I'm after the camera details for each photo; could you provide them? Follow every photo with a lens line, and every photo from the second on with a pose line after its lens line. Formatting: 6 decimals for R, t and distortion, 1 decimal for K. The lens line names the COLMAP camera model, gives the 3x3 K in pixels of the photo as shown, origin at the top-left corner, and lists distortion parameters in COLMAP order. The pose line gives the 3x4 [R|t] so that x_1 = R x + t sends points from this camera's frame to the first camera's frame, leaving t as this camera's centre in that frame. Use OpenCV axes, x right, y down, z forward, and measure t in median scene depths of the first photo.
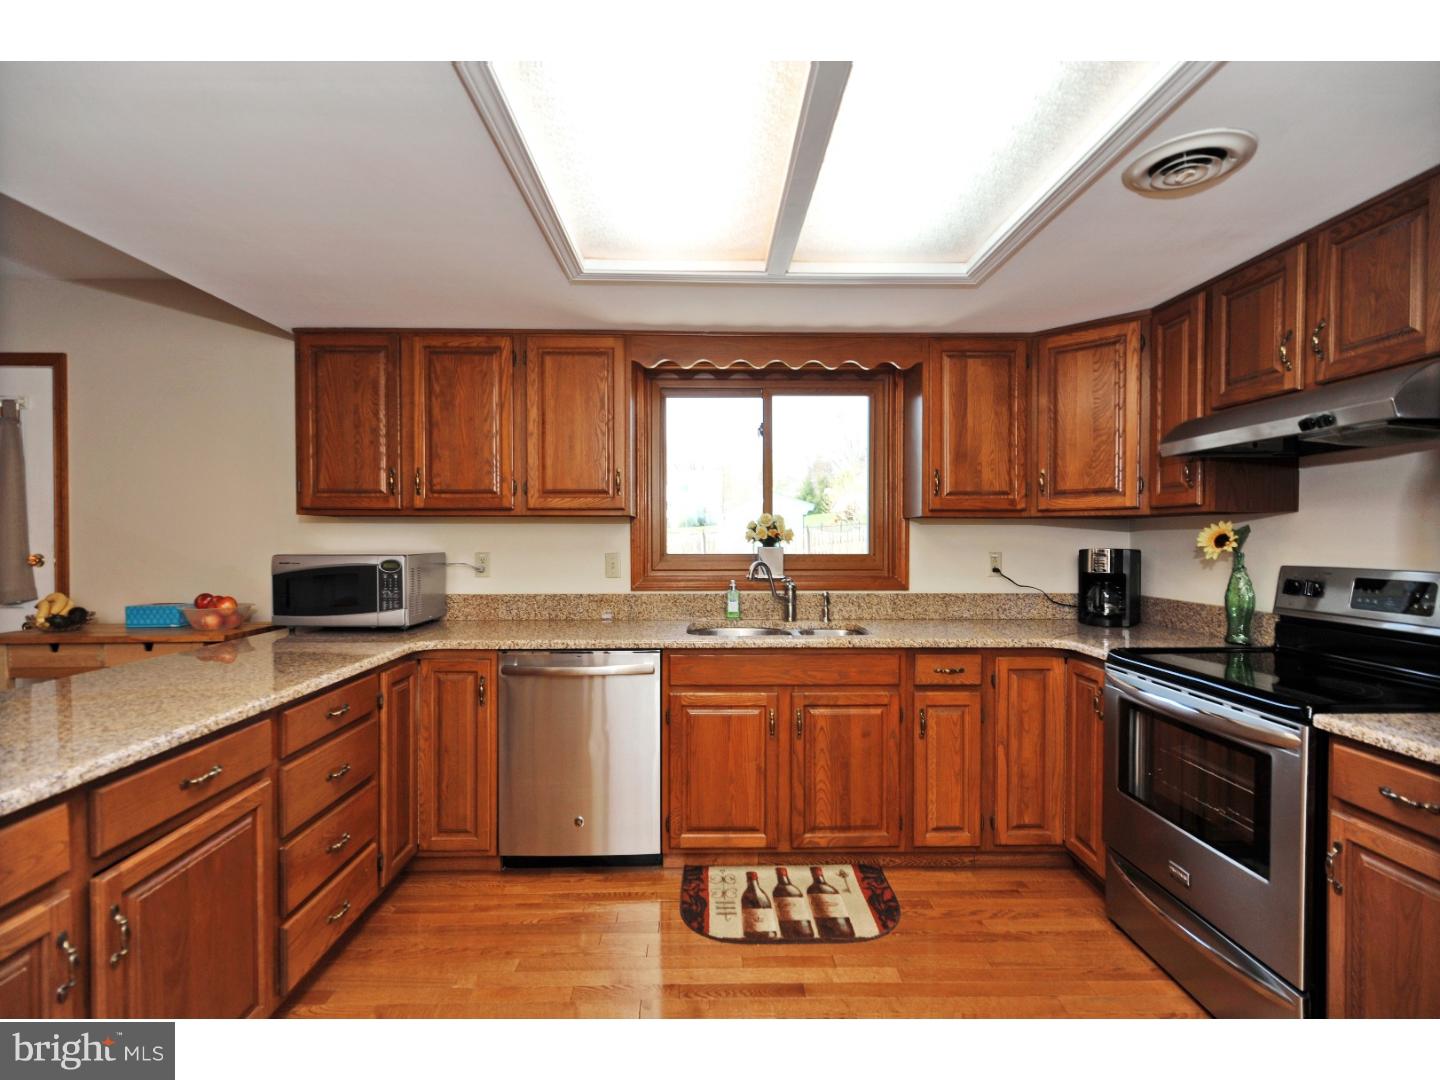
lens RADIAL K [[679.1, 0, 657.2], [0, 679.1, 554.7], [0, 0, 1]] dist [0.002797, 0.000165]
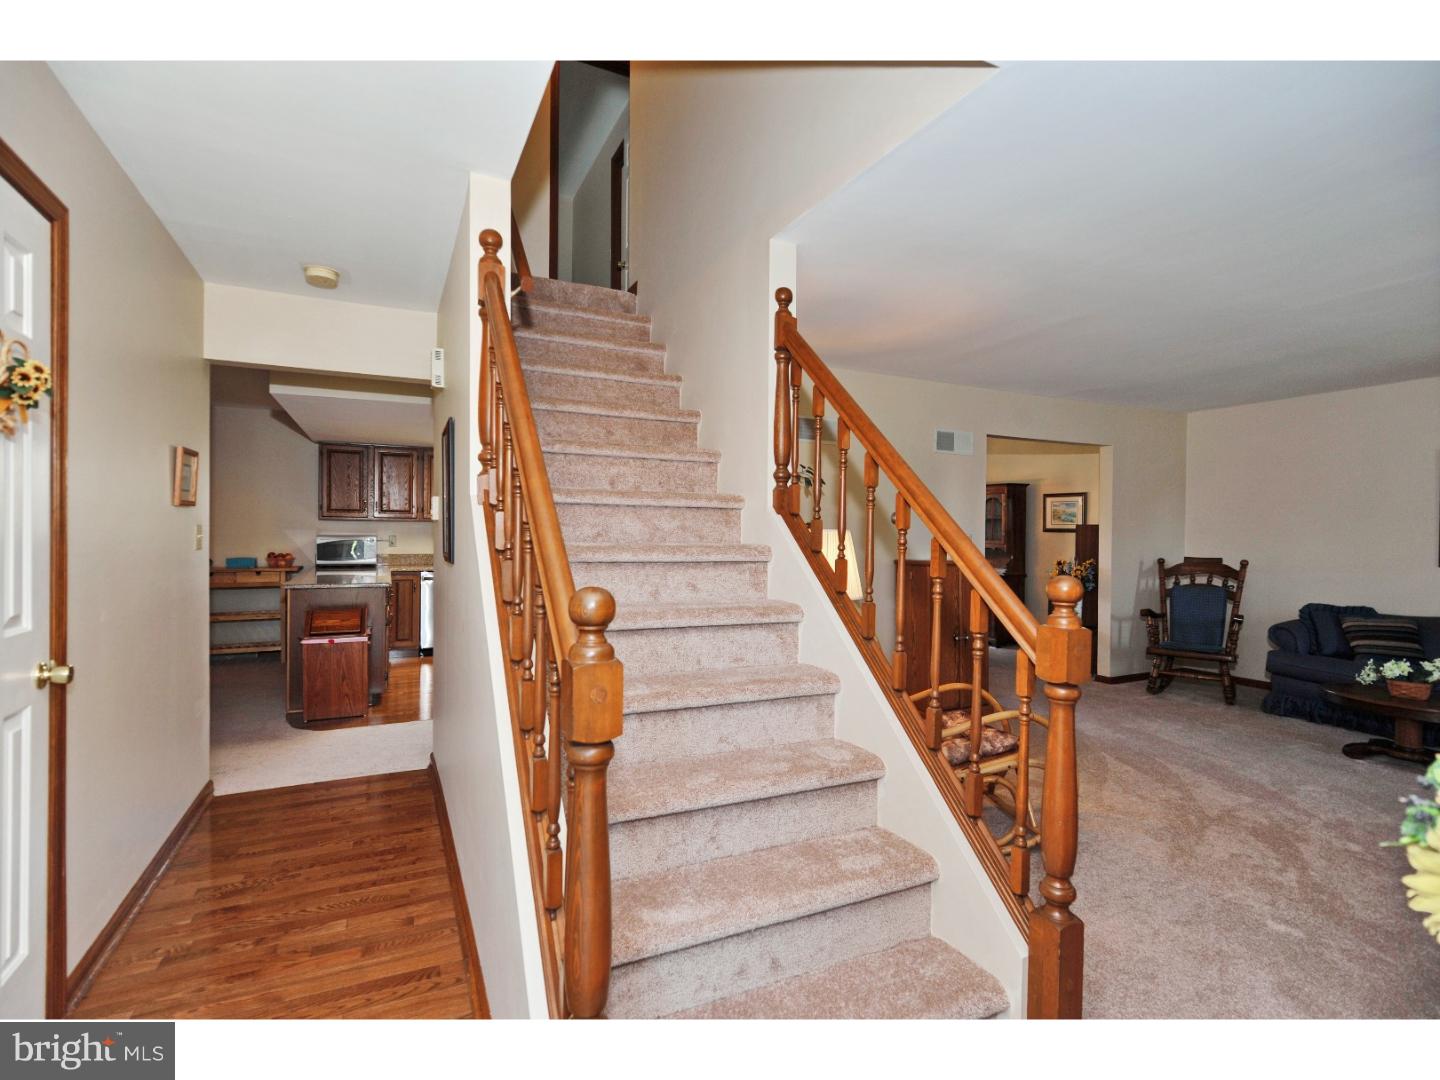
lens RADIAL K [[703.4, 0, 720.0], [0, 703.4, 540.0], [0, 0, 1]] dist [-0.001075, -0.000265]
pose [[0.899556, 0.008111, 0.436731, -0.367699], [-0.002862, 0.999916, -0.012677, 0.046601], [-0.436797, 0.010154, 0.899503, -1.978616]]
